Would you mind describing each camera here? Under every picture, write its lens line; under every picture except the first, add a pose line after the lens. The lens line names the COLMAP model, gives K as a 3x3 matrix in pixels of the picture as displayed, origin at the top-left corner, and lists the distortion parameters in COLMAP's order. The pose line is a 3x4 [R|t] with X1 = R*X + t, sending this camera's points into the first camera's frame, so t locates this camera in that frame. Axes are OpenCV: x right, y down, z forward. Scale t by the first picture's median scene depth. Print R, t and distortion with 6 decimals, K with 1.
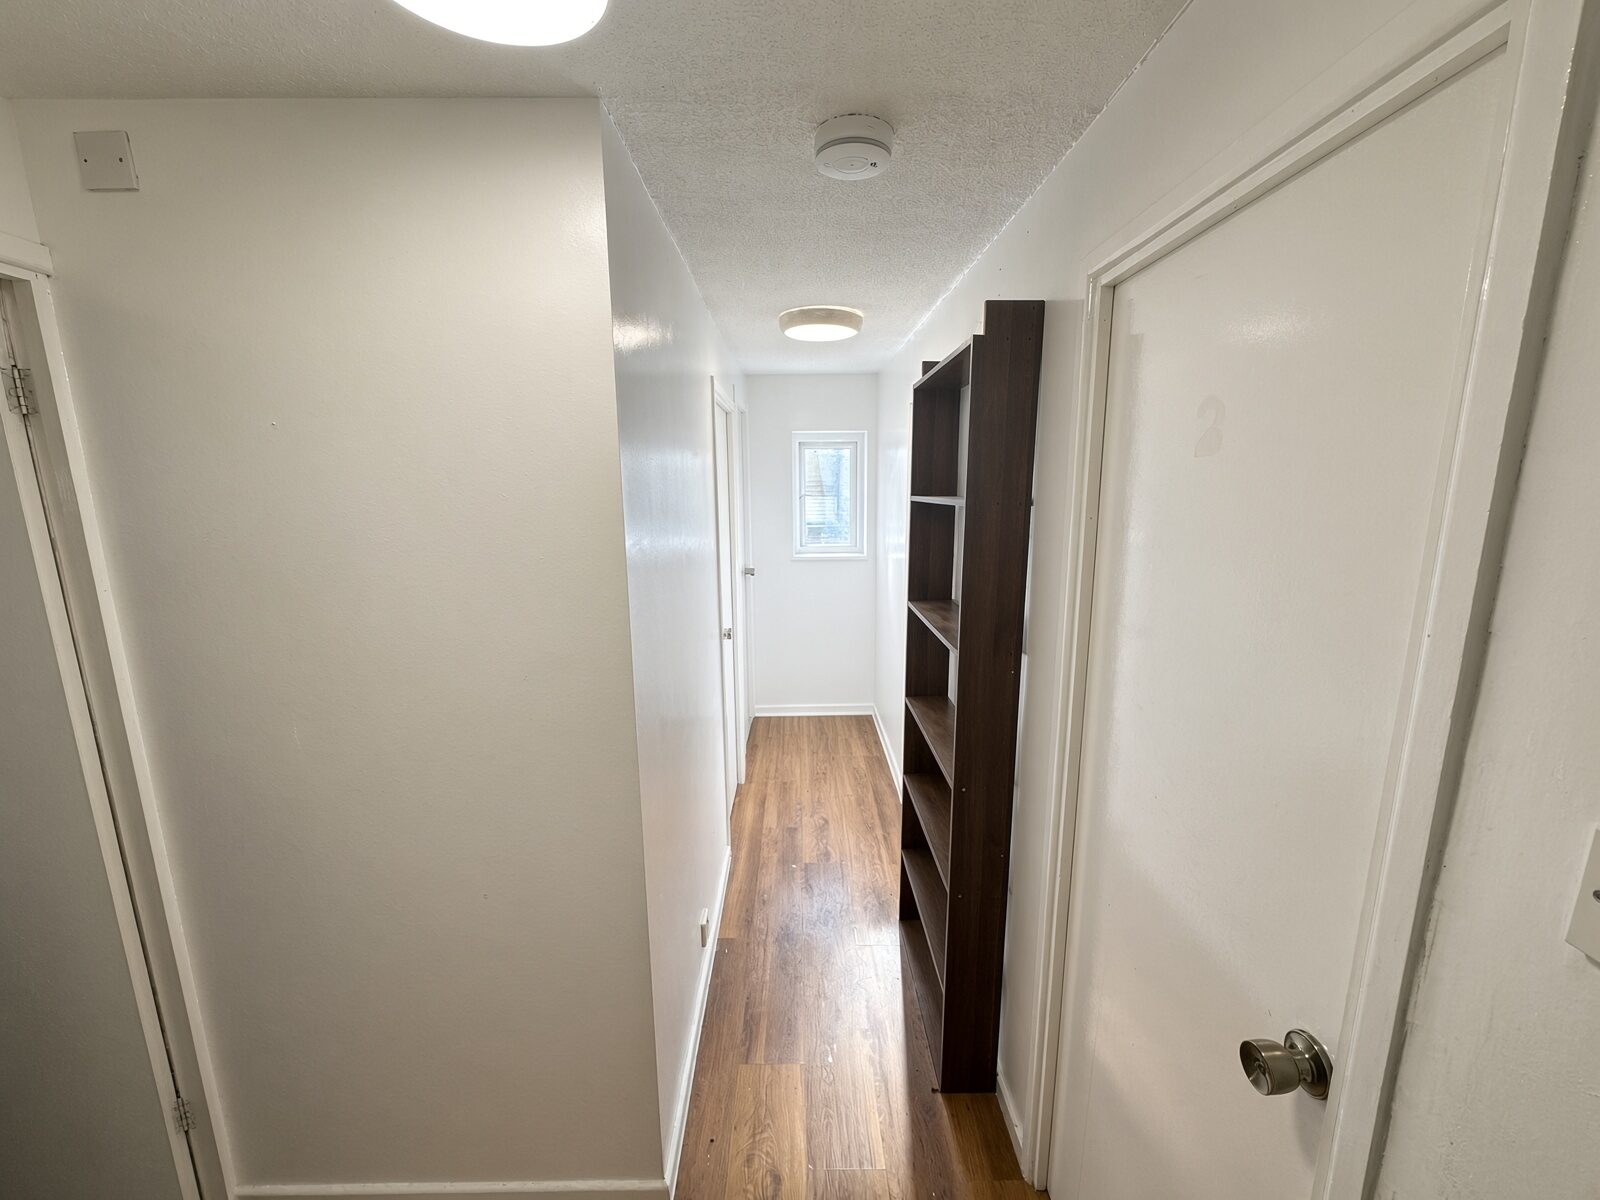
lens RADIAL K [[633.6, 0, 802.3], [0, 633.6, 603.2], [0, 0, 1]] dist [-0.000339, -0.000396]
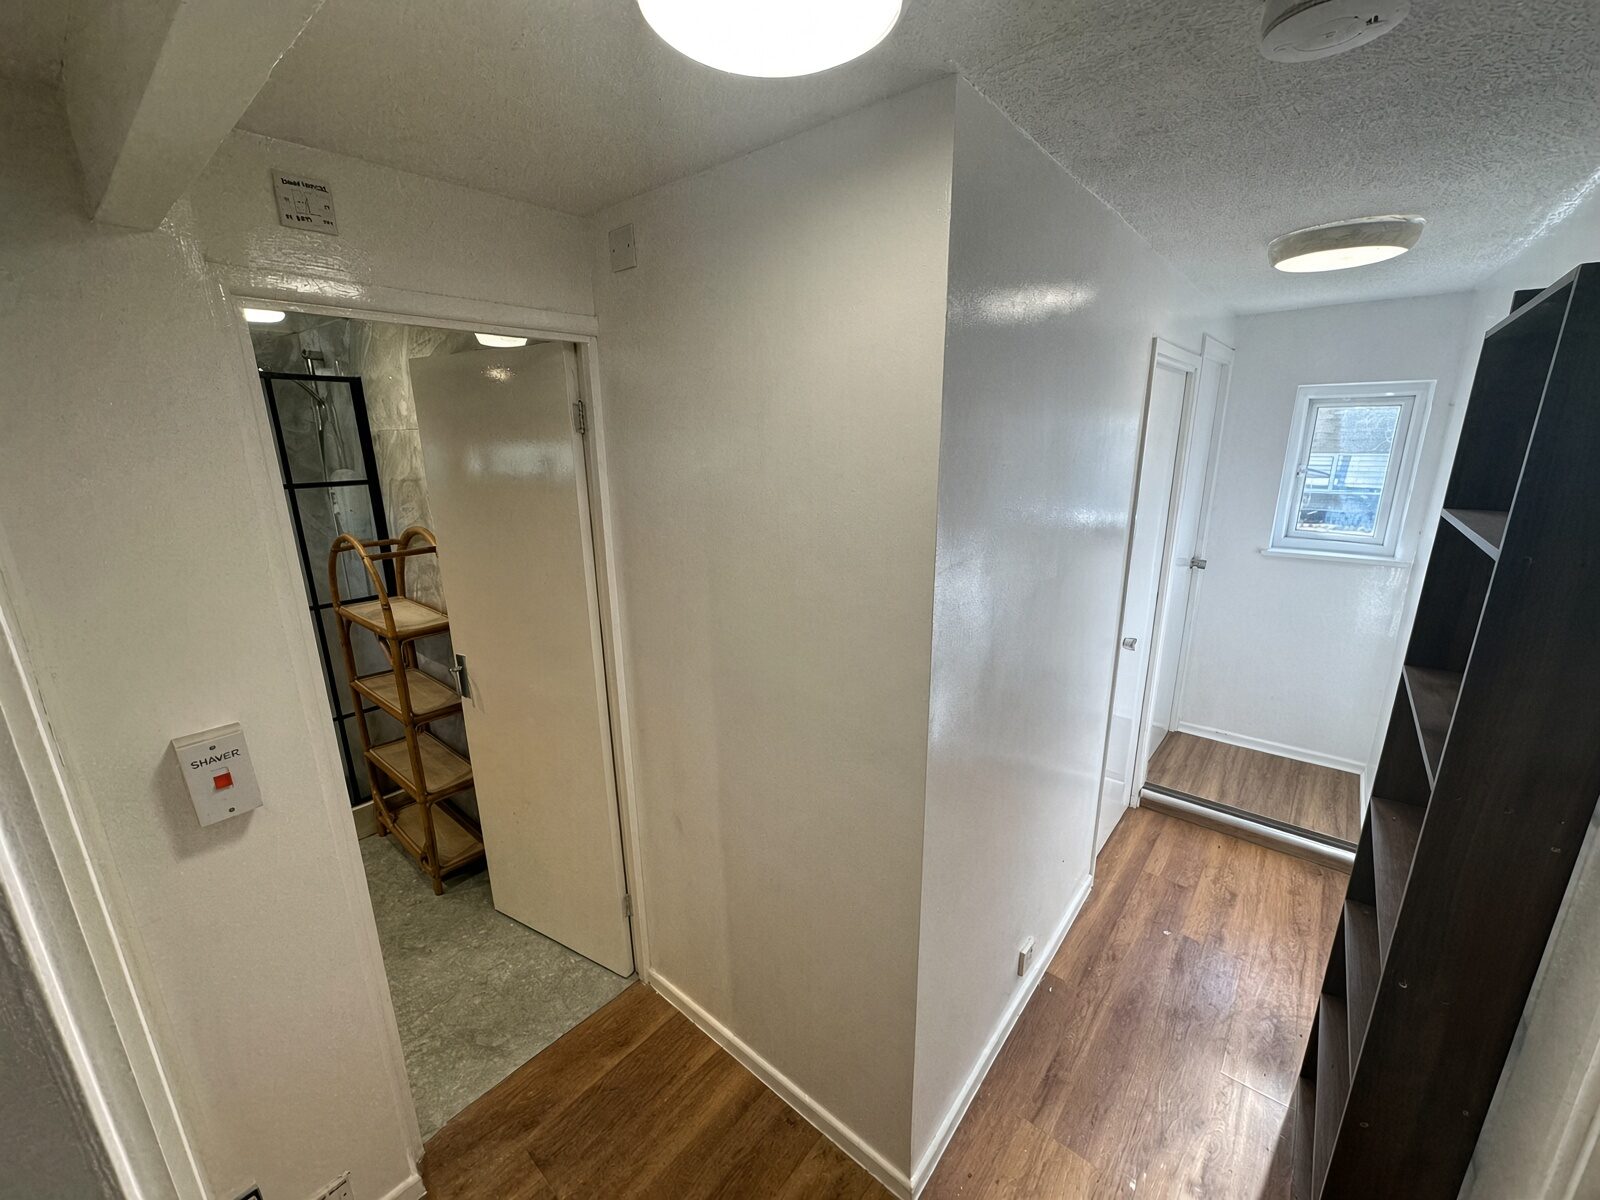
lens RADIAL K [[633.6, 0, 802.3], [0, 633.6, 603.2], [0, 0, 1]] dist [-0.000339, -0.000396]
pose [[0.766646, 0.163224, -0.620977, 0.072277], [-0.117599, 0.986483, 0.114113, -0.055749], [0.631209, -0.014458, 0.775478, 0.065462]]
